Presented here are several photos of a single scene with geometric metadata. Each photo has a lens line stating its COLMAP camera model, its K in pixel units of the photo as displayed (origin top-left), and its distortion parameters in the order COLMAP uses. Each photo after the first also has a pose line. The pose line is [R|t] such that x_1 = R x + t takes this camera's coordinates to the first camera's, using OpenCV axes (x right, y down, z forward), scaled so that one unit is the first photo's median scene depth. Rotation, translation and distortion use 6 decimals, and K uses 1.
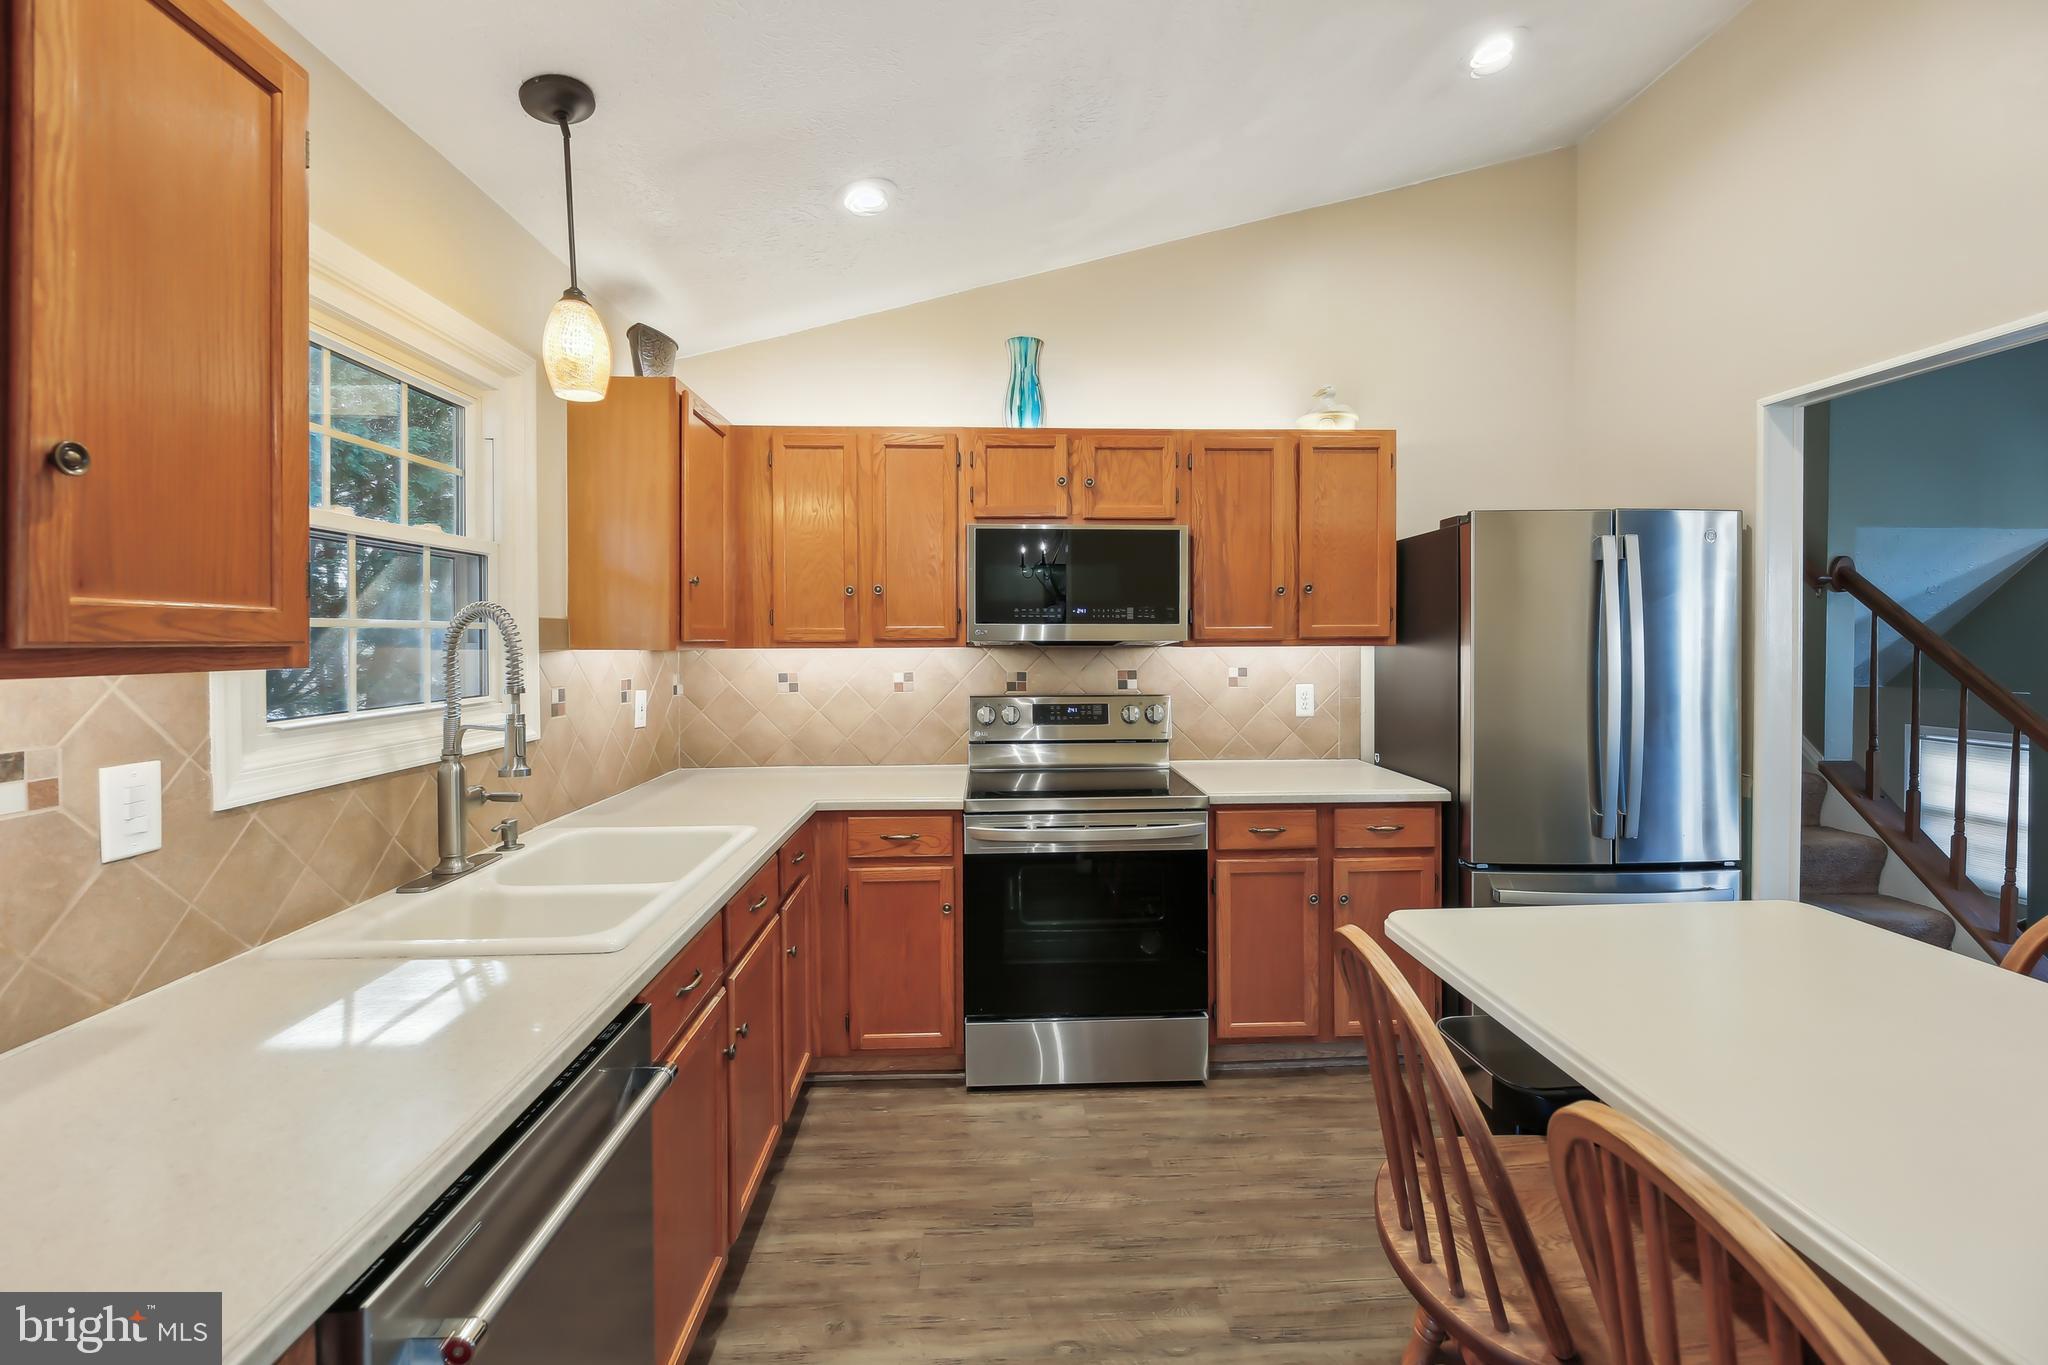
lens RADIAL K [[844.9, 0, 1017.3], [0, 844.9, 655.1], [0, 0, 1]] dist [0.002172, -0.000895]
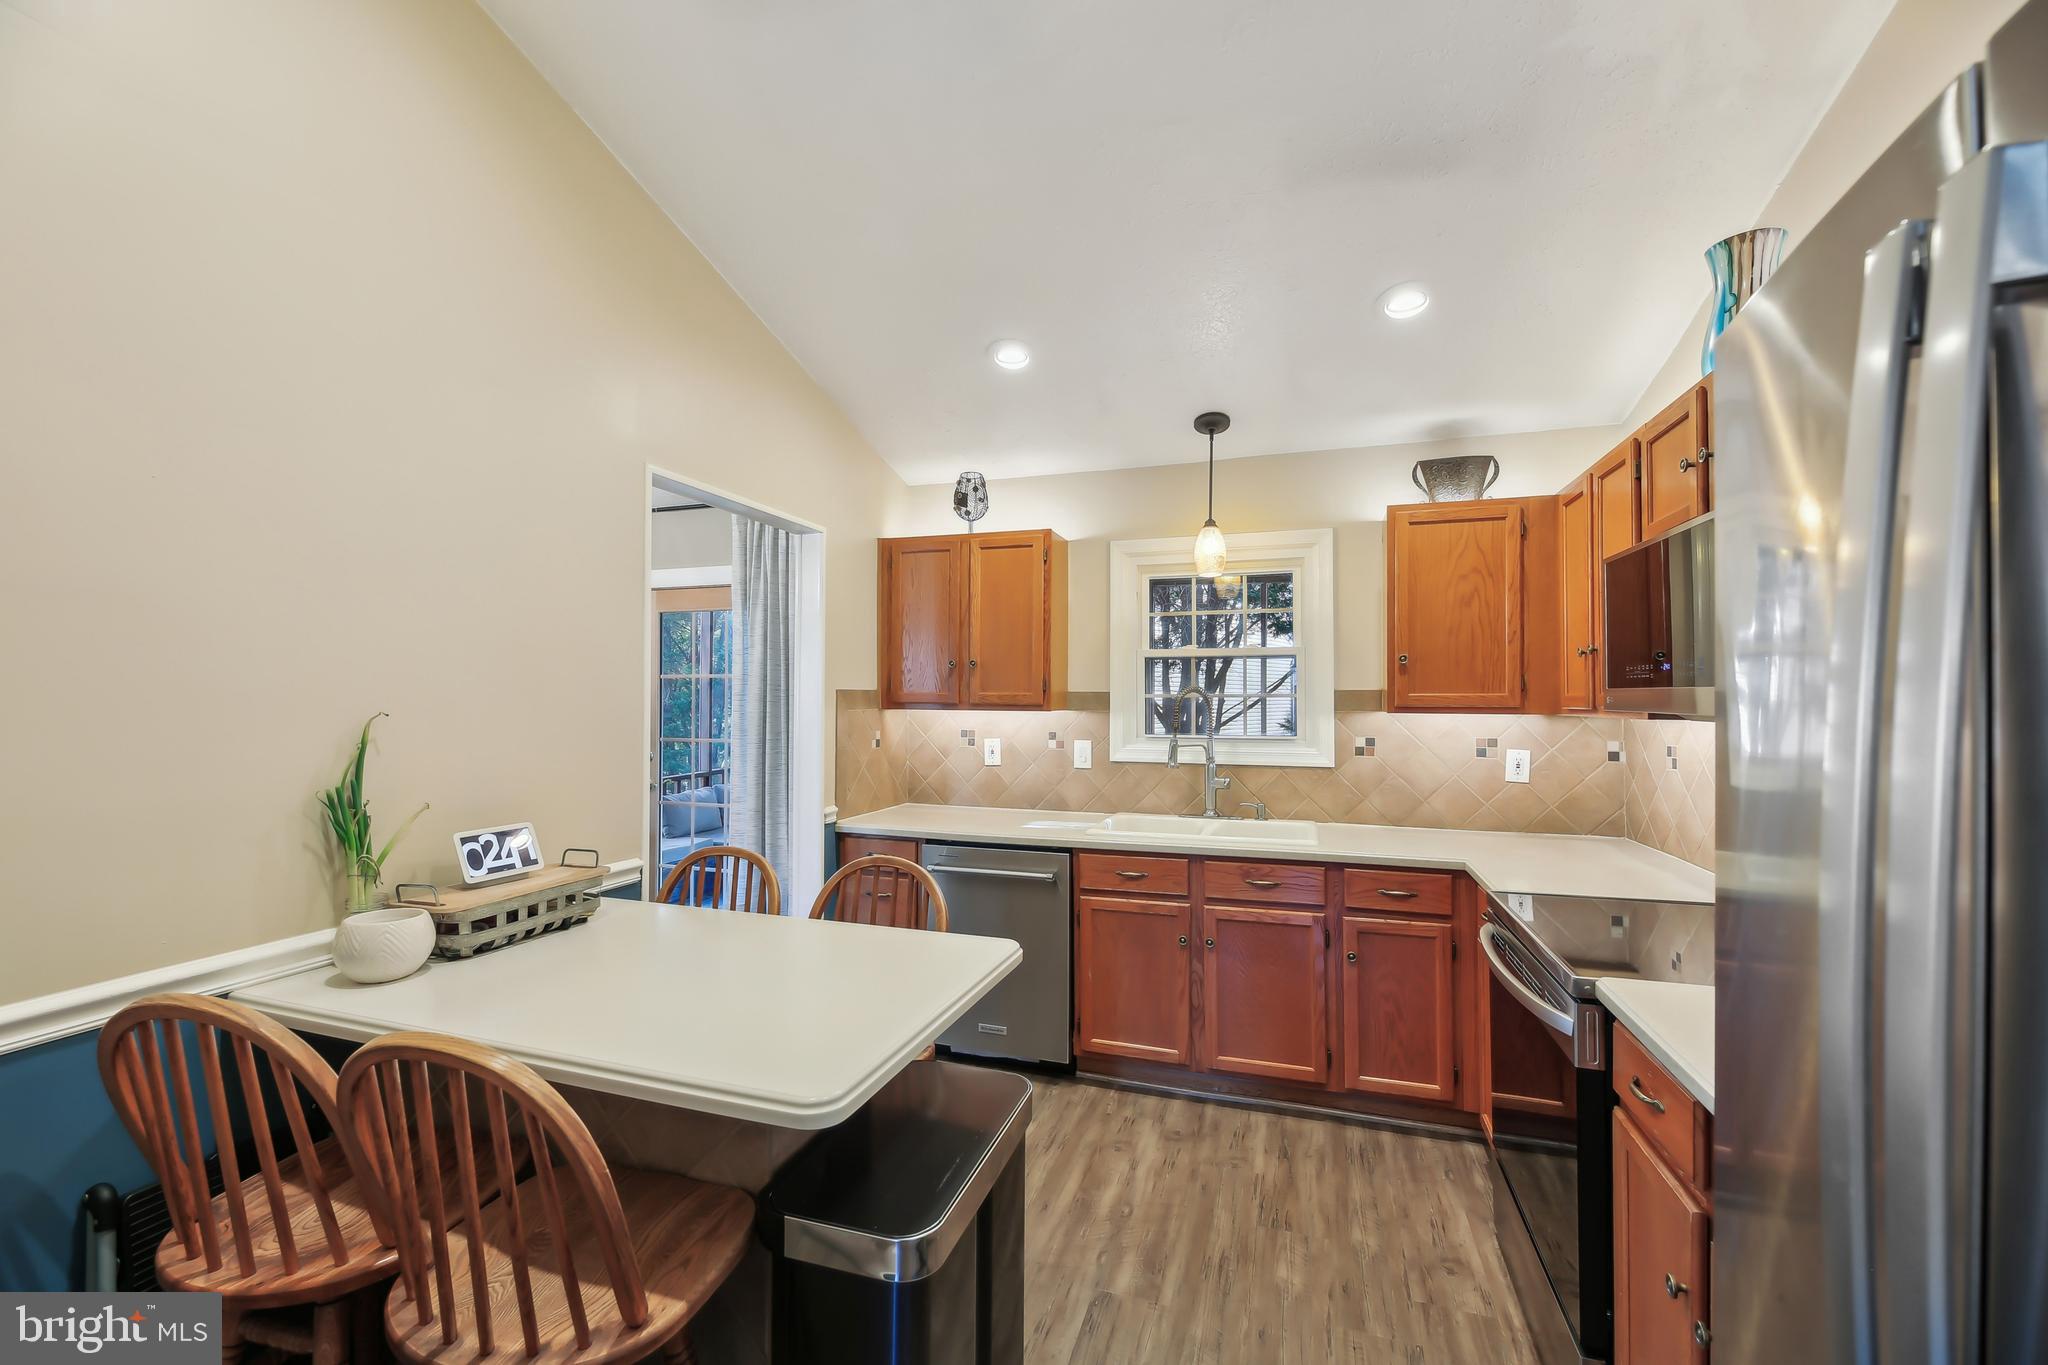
lens RADIAL K [[844.9, 0, 1036.3], [0, 844.9, 692.4], [0, 0, 1]] dist [0.002172, -0.000895]
pose [[-0.341442, -0.009593, -0.939854, 1.256639], [-0.021660, 0.999763, -0.002336, -0.028006], [0.939653, 0.019559, -0.341569, 1.157323]]
